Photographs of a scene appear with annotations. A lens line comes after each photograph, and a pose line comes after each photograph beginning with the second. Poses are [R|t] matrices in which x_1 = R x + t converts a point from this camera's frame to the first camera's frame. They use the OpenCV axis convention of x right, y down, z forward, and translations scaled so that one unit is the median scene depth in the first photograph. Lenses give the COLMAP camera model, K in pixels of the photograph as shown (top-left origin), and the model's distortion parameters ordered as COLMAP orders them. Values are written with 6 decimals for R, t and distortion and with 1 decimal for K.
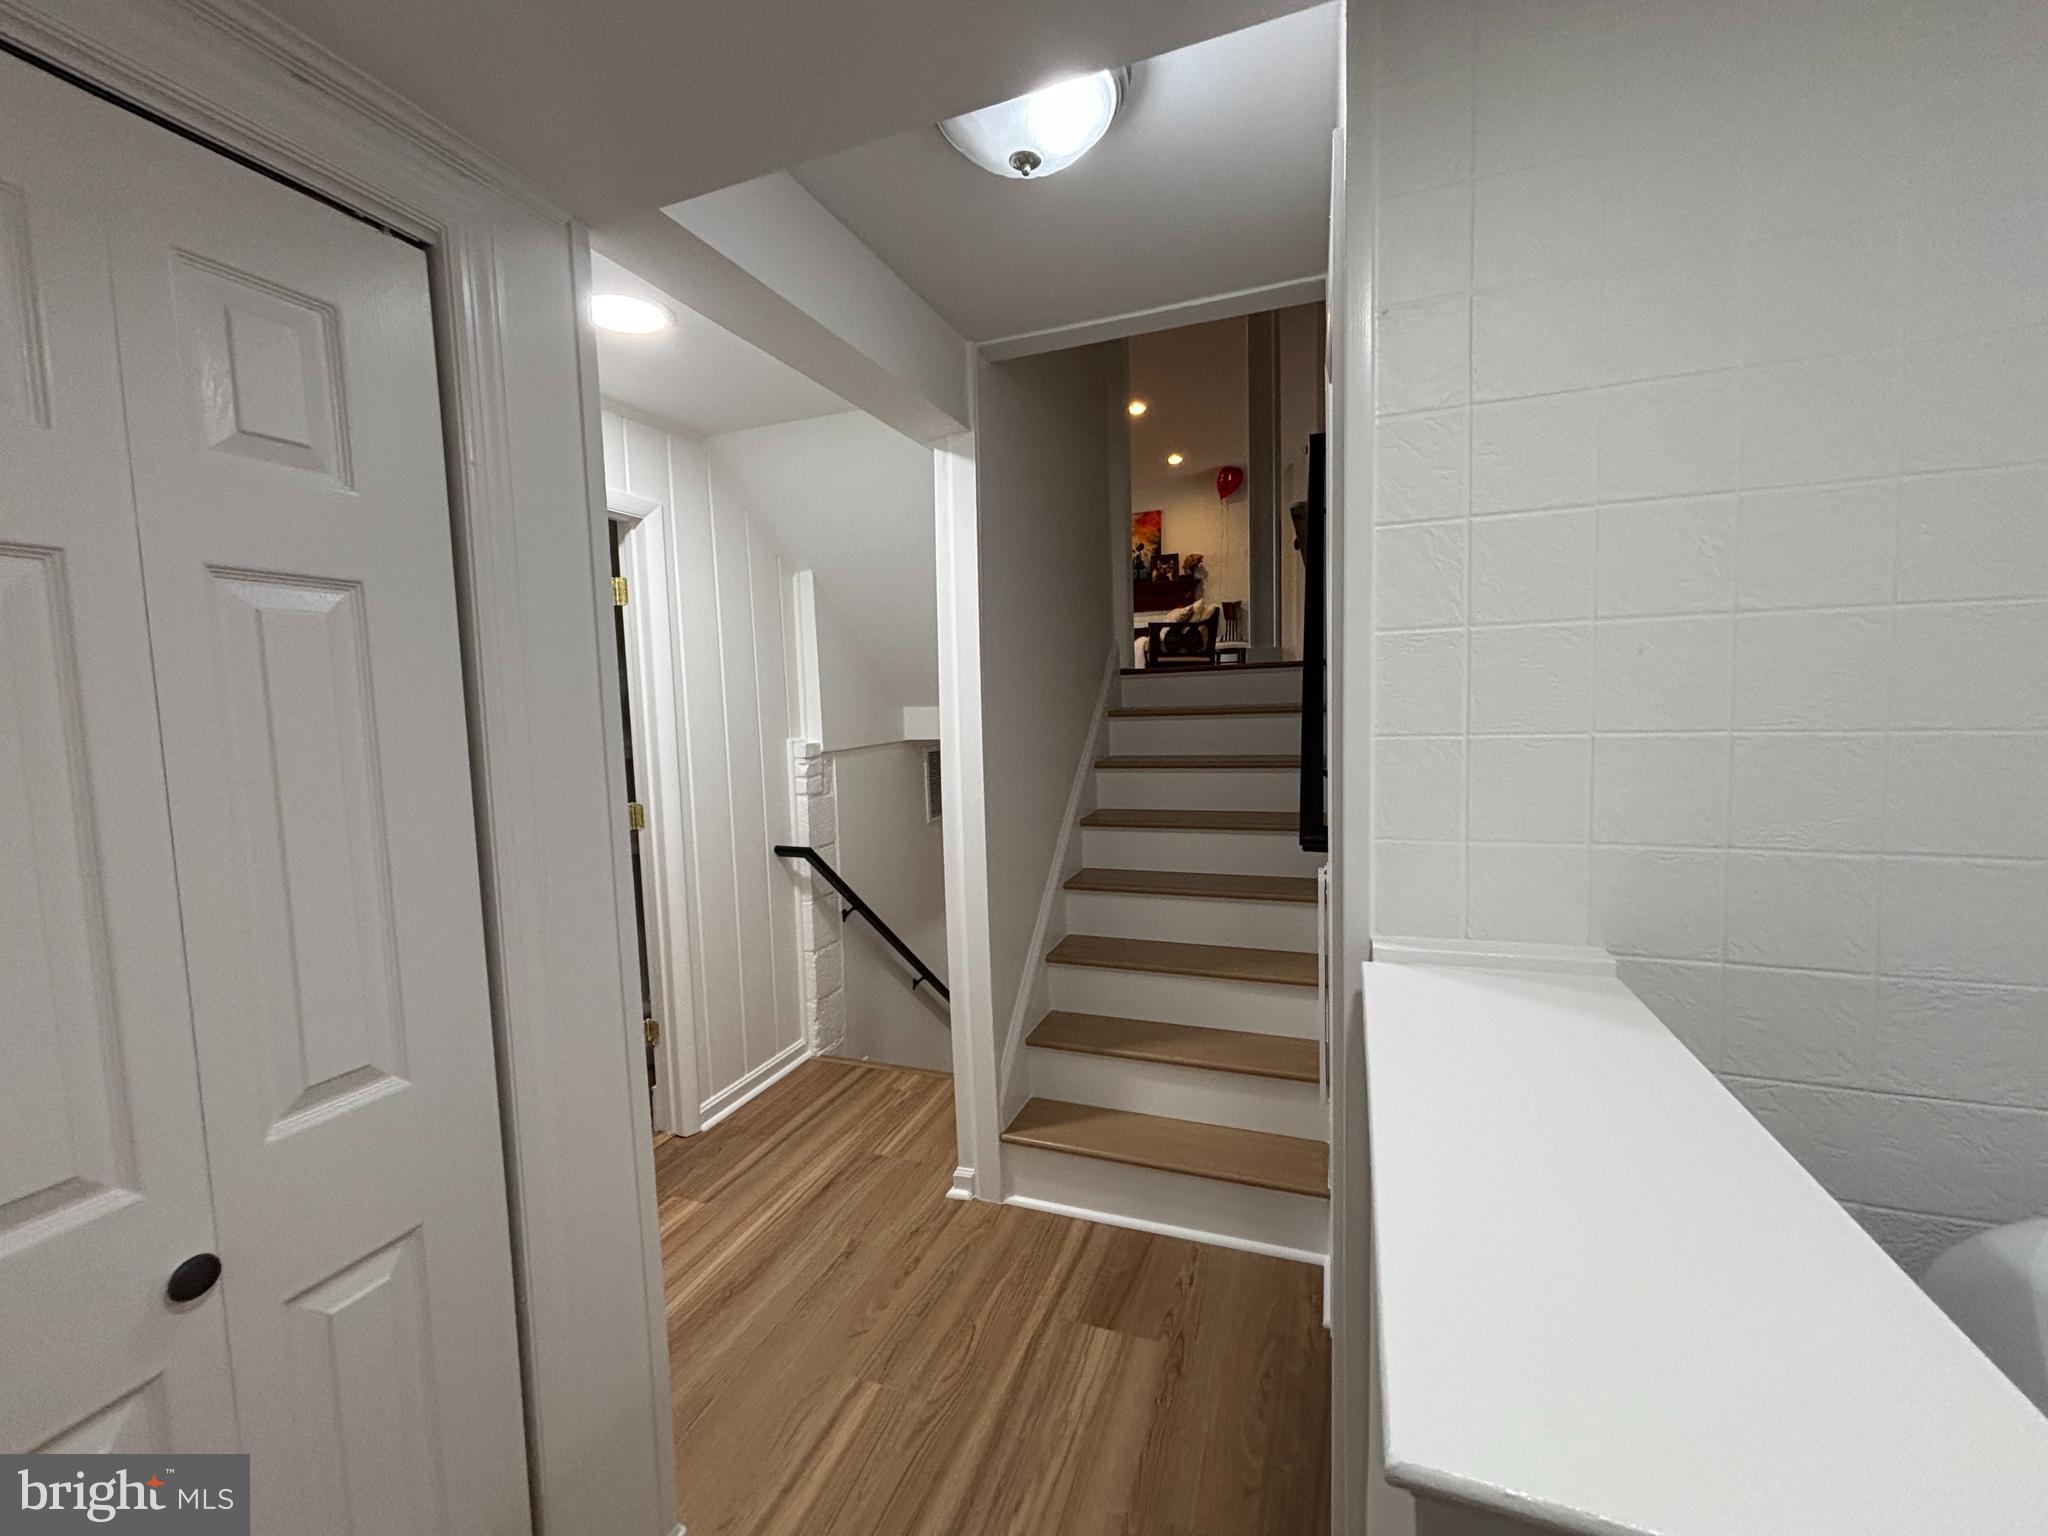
lens RADIAL K [[823.7, 0, 1022.5], [0, 823.7, 758.9], [0, 0, 1]] dist [0.009183, -0.005352]
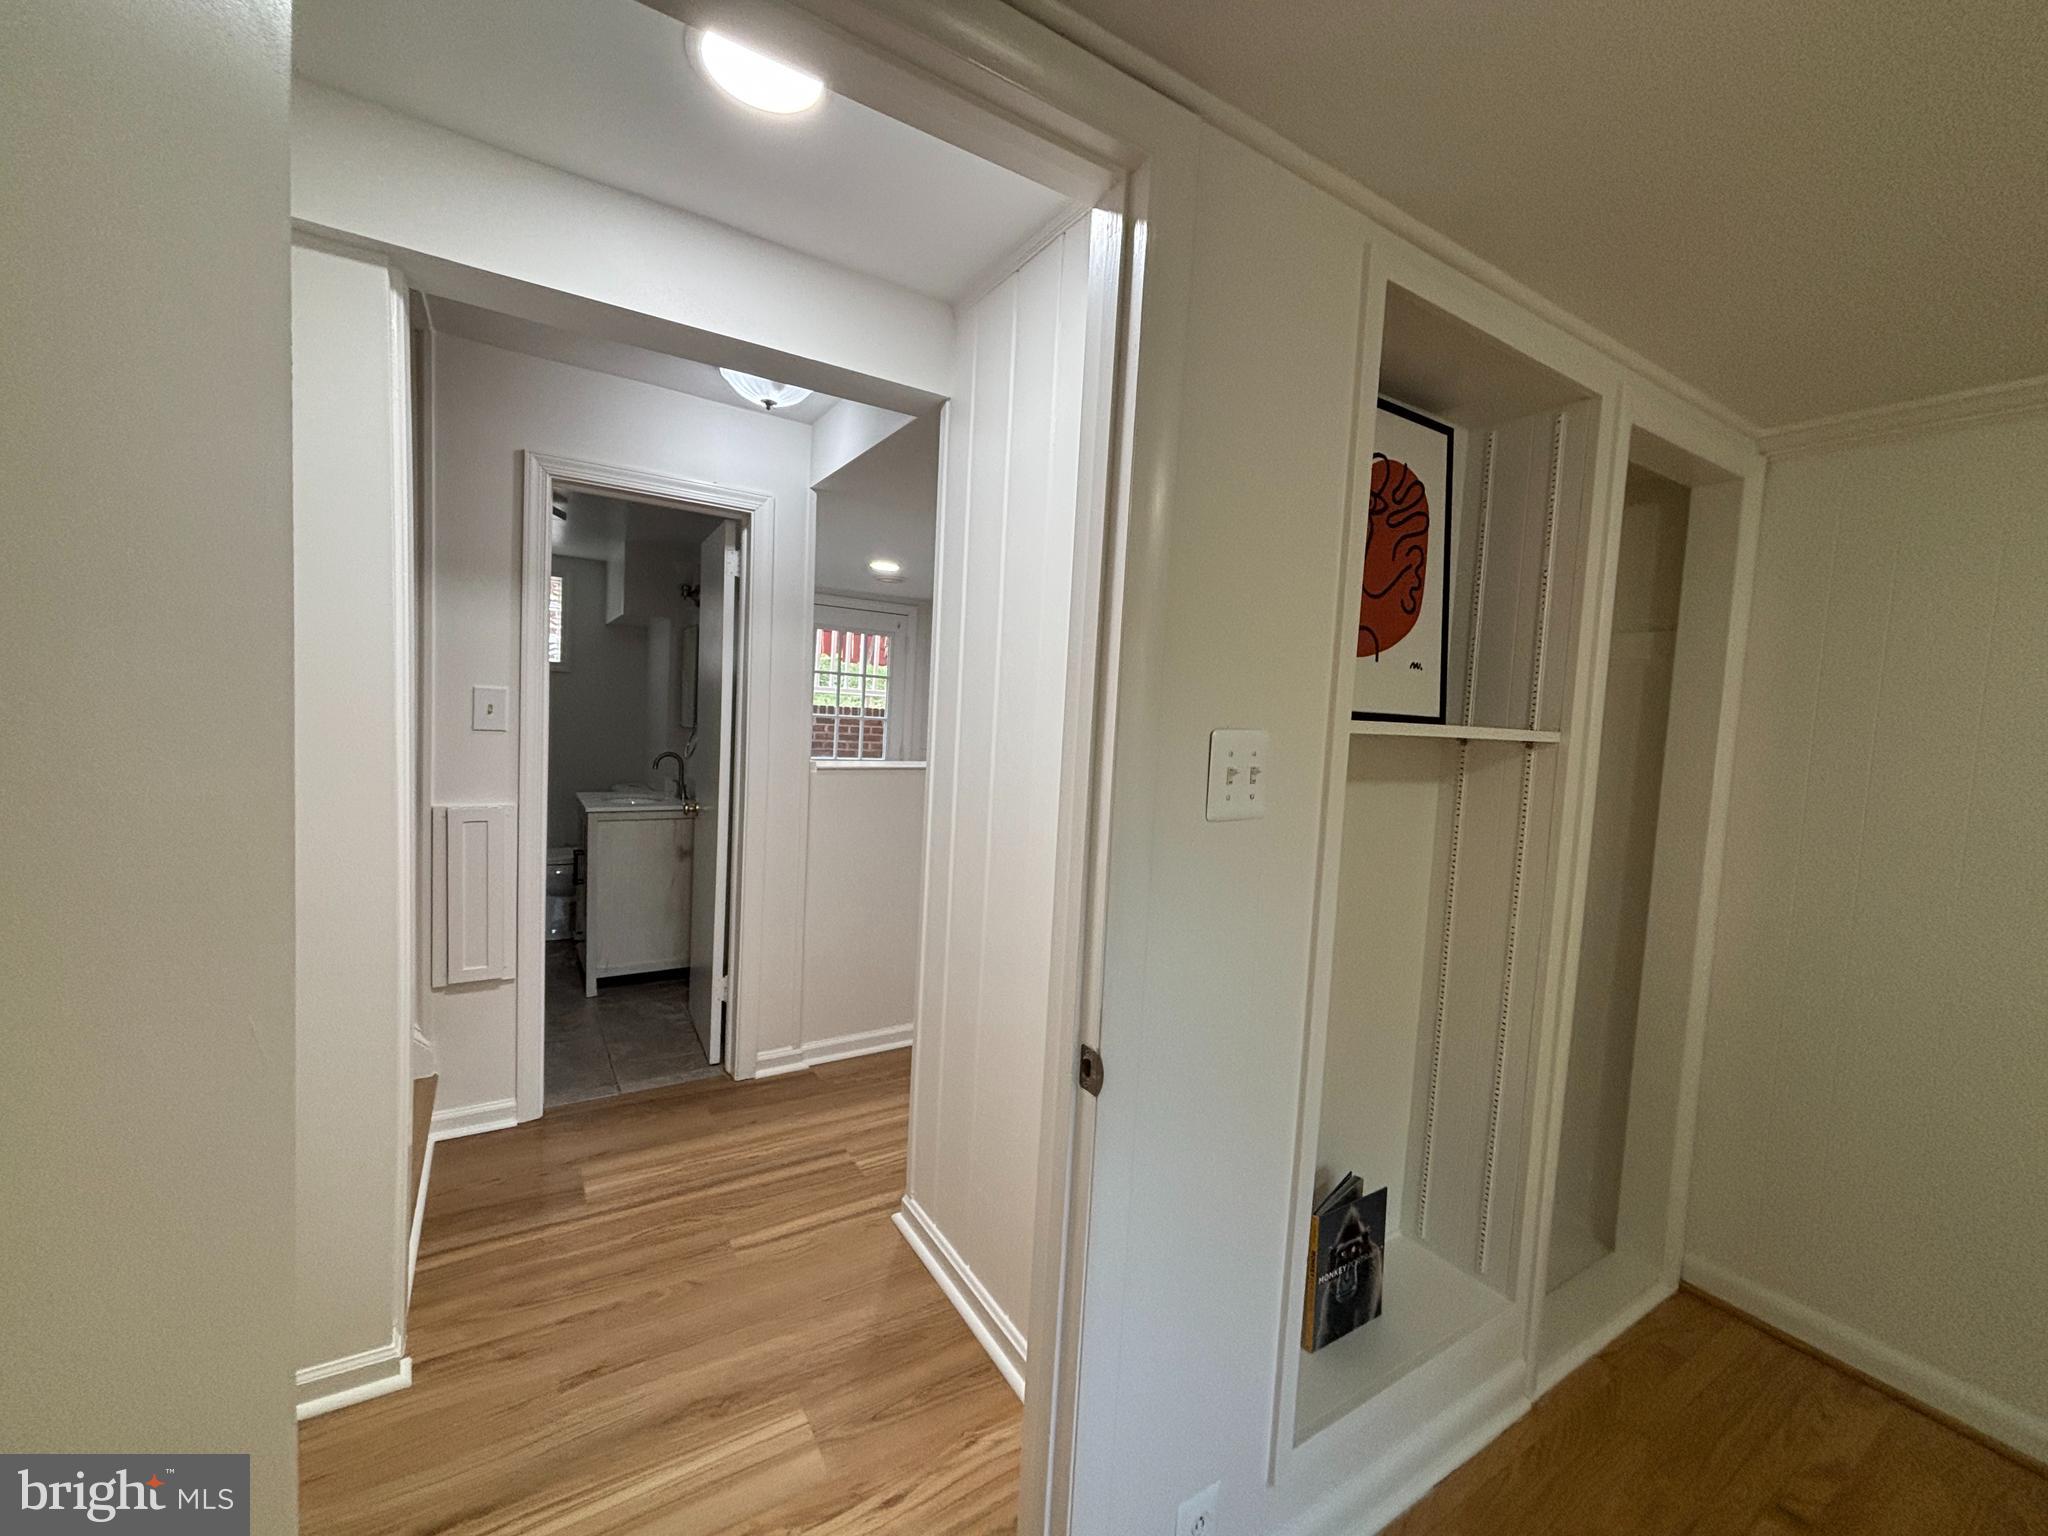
lens RADIAL K [[823.7, 0, 1022.5], [0, 823.7, 758.9], [0, 0, 1]] dist [0.009183, -0.005352]
pose [[-0.796857, -0.049416, 0.602144, -1.191320], [0.017923, 0.994277, 0.105316, -0.068874], [-0.603902, 0.094714, -0.791411, 1.607748]]
